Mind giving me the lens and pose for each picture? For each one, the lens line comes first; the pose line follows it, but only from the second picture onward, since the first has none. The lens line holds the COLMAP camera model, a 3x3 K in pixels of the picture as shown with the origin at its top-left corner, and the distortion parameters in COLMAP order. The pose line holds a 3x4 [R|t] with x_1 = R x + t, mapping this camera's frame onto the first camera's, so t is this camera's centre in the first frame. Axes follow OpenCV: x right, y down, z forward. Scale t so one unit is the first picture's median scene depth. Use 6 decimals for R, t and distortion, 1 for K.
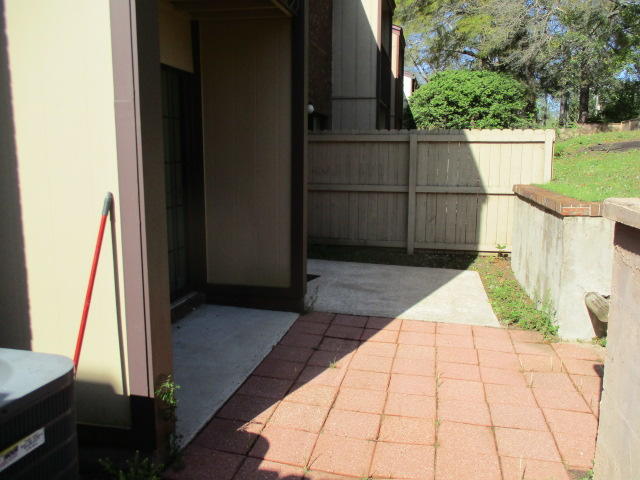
lens RADIAL K [[536.0, 0, 320.0], [0, 536.0, 240.0], [0, 0, 1]] dist [-0.047308, -0.002468]
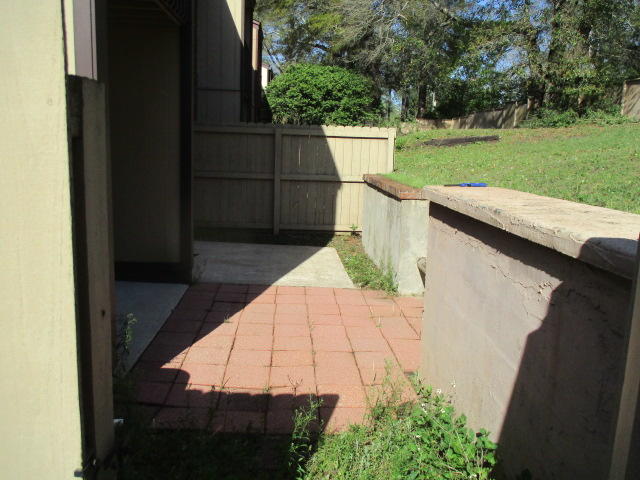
lens RADIAL K [[536.0, 0, 320.0], [0, 536.0, 240.0], [0, 0, 1]] dist [-0.047308, -0.002468]
pose [[0.963381, -0.017314, 0.267576, -0.050858], [0.010580, 0.999590, 0.026589, 0.010200], [-0.267927, -0.022784, 0.963170, -0.126296]]
